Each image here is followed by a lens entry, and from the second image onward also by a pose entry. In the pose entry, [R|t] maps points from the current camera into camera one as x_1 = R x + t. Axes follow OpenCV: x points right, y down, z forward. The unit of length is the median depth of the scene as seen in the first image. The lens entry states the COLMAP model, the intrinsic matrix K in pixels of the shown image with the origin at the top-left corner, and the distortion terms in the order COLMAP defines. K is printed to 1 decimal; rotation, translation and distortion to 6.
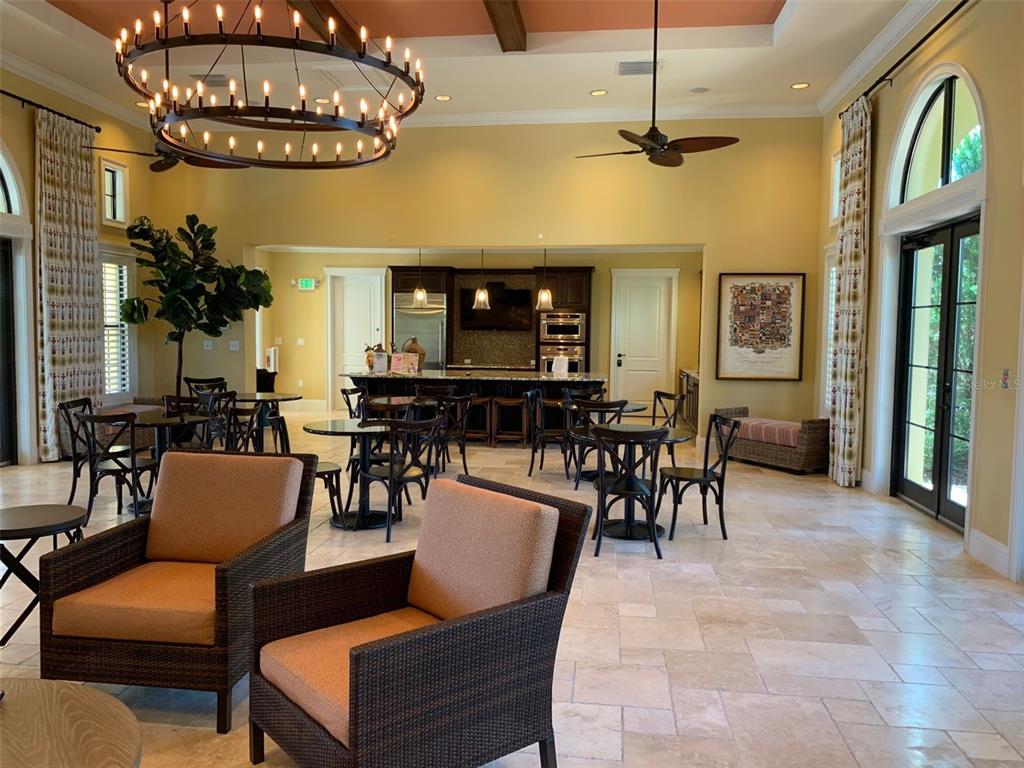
lens RADIAL K [[772.8, 0, 517.5], [0, 772.8, 383.5], [0, 0, 1]] dist [0.063123, -0.042683]
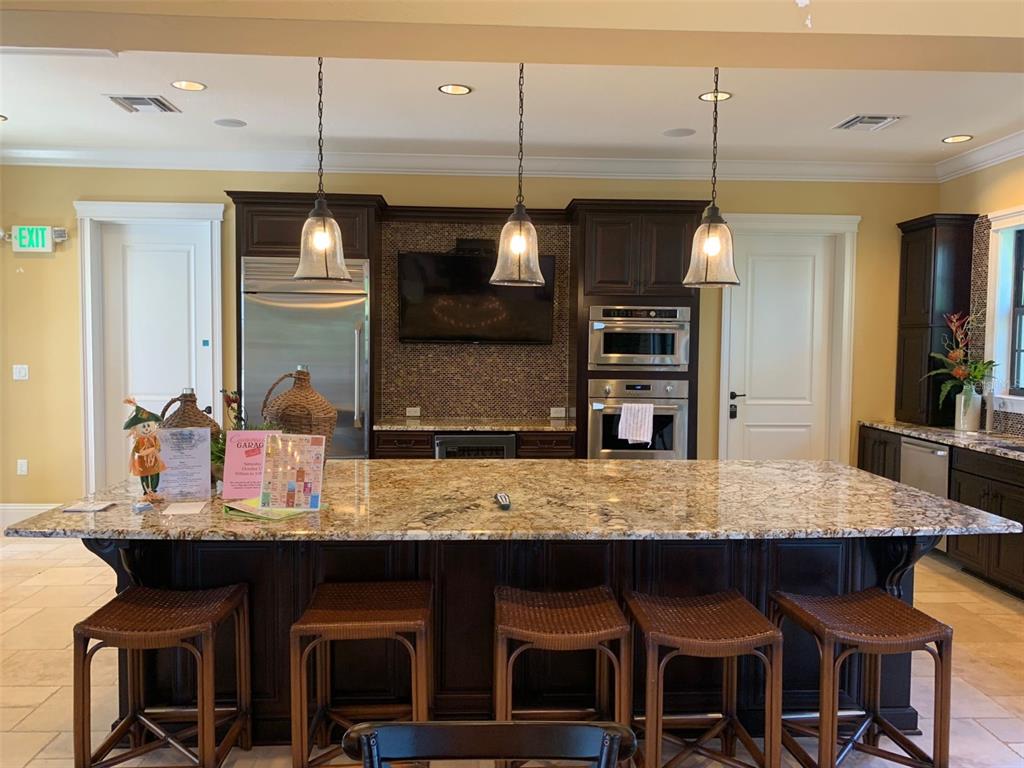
lens RADIAL K [[772.8, 0, 514.2], [0, 772.8, 391.9], [0, 0, 1]] dist [0.063123, -0.042683]
pose [[0.986966, -0.013104, 0.160397, -0.082509], [0.012954, 0.999914, 0.001982, -0.042405], [-0.160410, 0.000122, 0.987051, 0.558890]]
